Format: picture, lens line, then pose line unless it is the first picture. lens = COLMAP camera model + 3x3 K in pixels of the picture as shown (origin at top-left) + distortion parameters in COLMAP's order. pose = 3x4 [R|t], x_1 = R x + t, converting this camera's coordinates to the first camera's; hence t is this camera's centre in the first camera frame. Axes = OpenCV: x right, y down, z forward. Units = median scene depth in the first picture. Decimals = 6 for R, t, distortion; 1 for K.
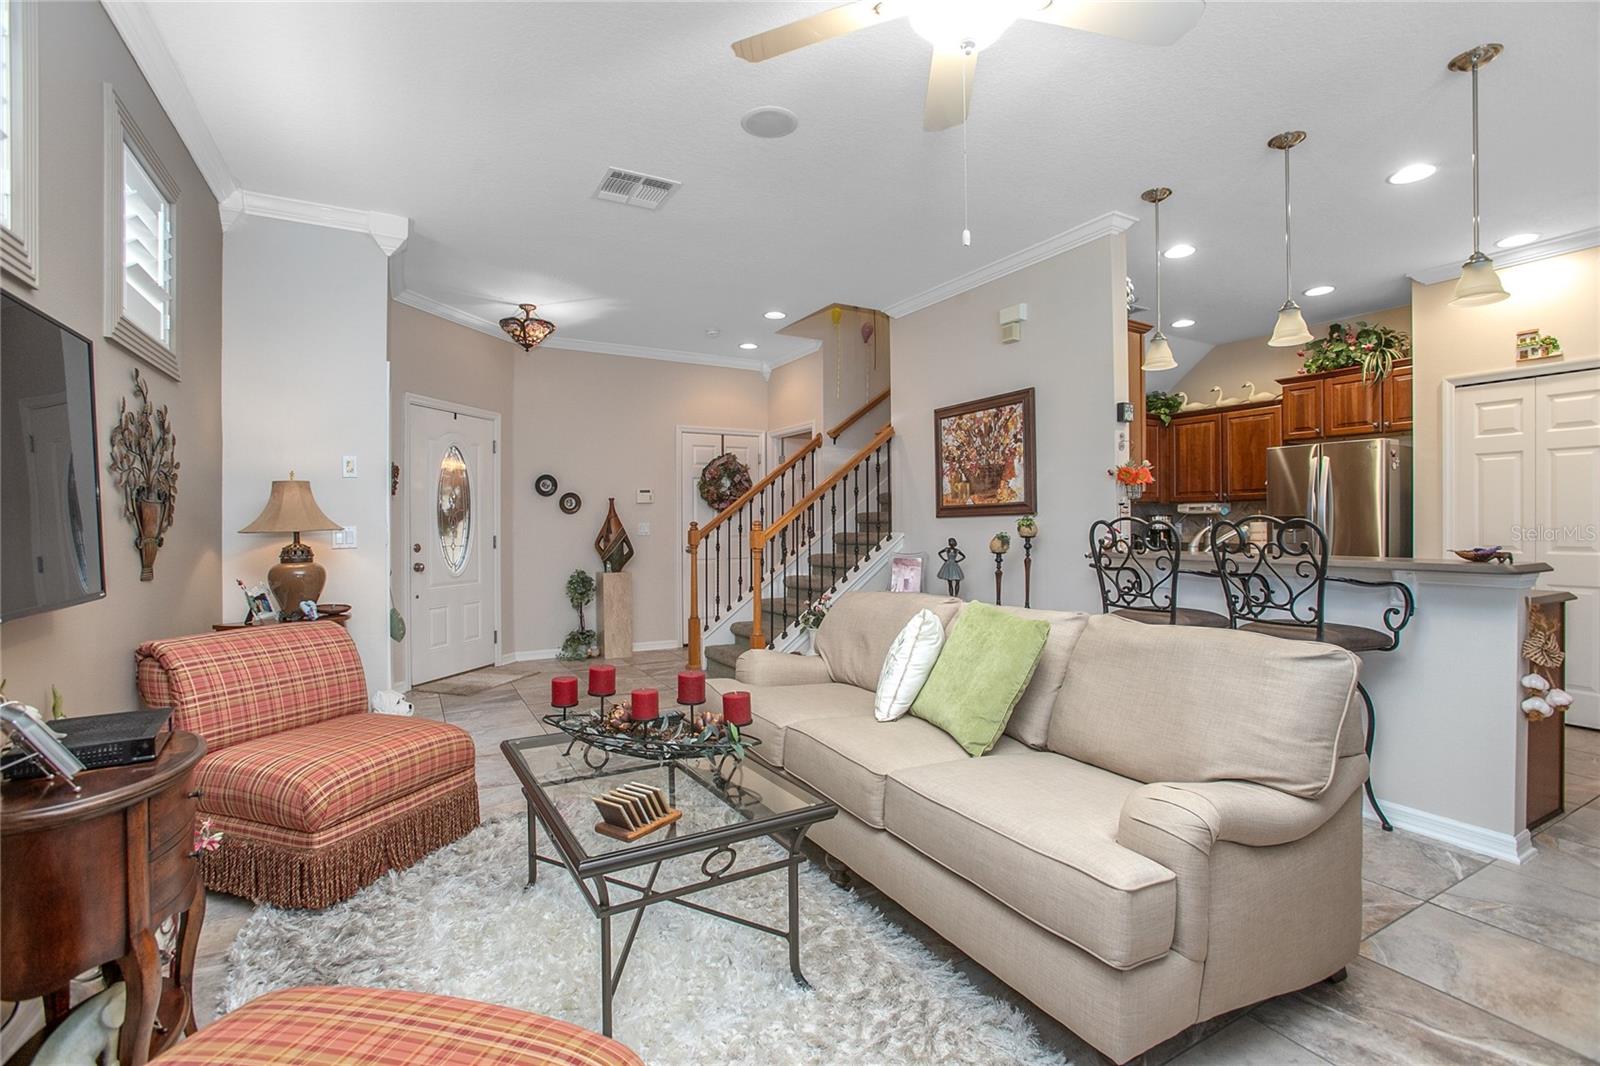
lens RADIAL K [[727.2, 0, 791.4], [0, 727.2, 529.0], [0, 0, 1]] dist [-0.076135, 0.028909]
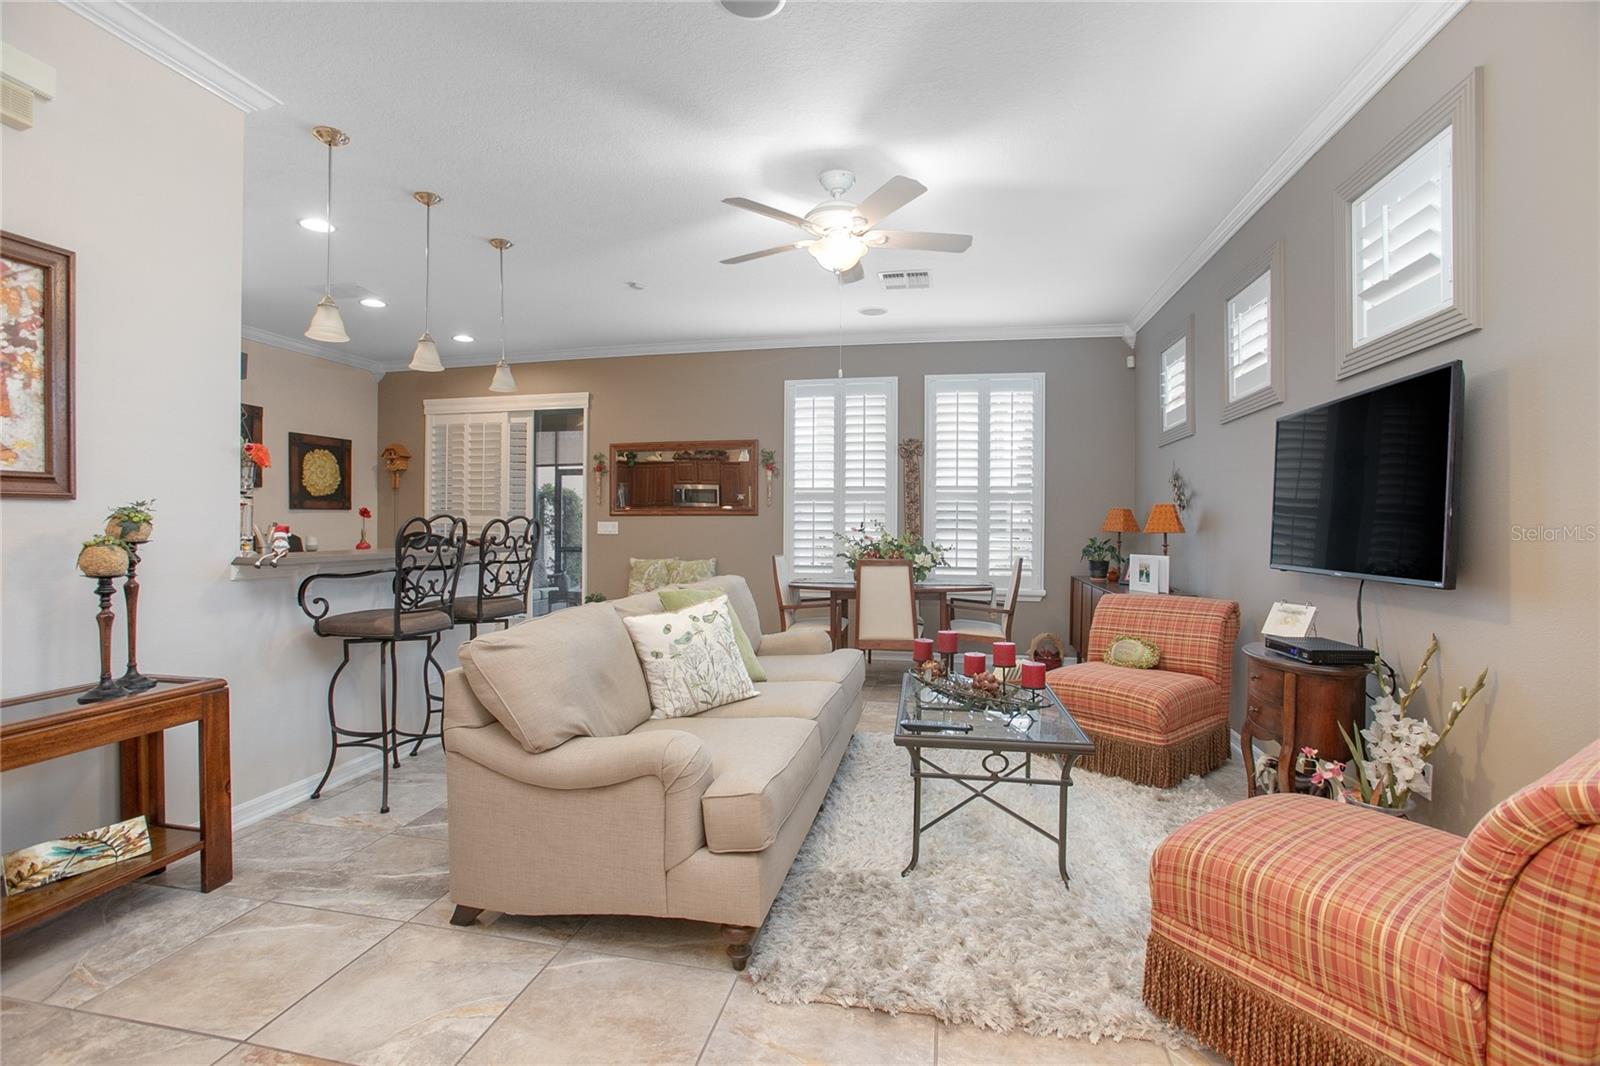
lens RADIAL K [[727.2, 0, 791.4], [0, 727.2, 529.0], [0, 0, 1]] dist [-0.076135, 0.028909]
pose [[-0.756019, -0.004578, 0.654533, -0.339511], [0.000259, 0.999973, 0.007294, -0.002235], [-0.654549, 0.005683, -0.755998, 0.935441]]
